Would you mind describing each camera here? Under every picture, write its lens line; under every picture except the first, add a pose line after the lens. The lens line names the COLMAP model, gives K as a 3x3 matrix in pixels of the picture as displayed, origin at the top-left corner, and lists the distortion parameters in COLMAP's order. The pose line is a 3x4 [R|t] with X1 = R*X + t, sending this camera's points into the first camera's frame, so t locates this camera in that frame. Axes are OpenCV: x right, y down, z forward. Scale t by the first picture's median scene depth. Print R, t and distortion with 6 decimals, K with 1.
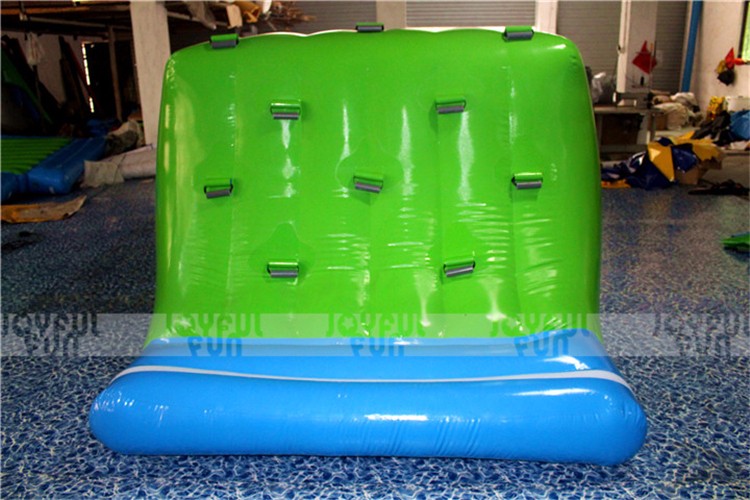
lens RADIAL K [[614.5, 0, 375.0], [0, 614.5, 250.0], [0, 0, 1]] dist [-0.129222, 0.063850]
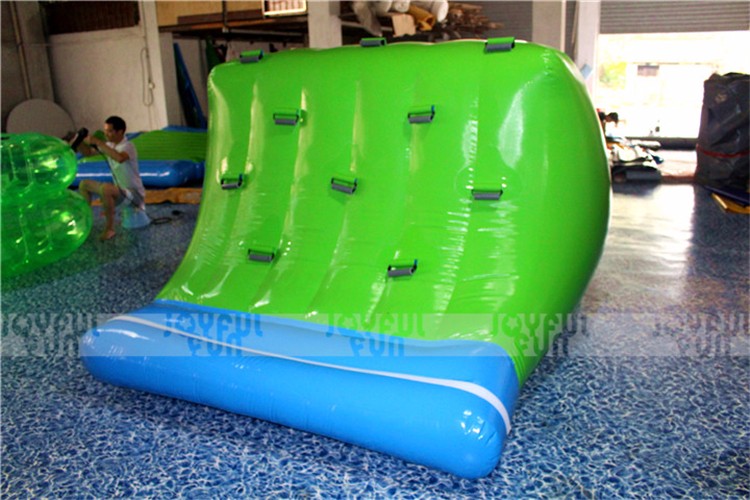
lens RADIAL K [[629.8, 0, 375.0], [0, 629.8, 250.0], [0, 0, 1]] dist [-0.142049, 0.075210]
pose [[0.924278, 0.095885, -0.369480, 0.178566], [-0.101946, 0.994785, 0.003135, 0.000400], [0.367854, 0.034770, 0.929233, -0.002296]]
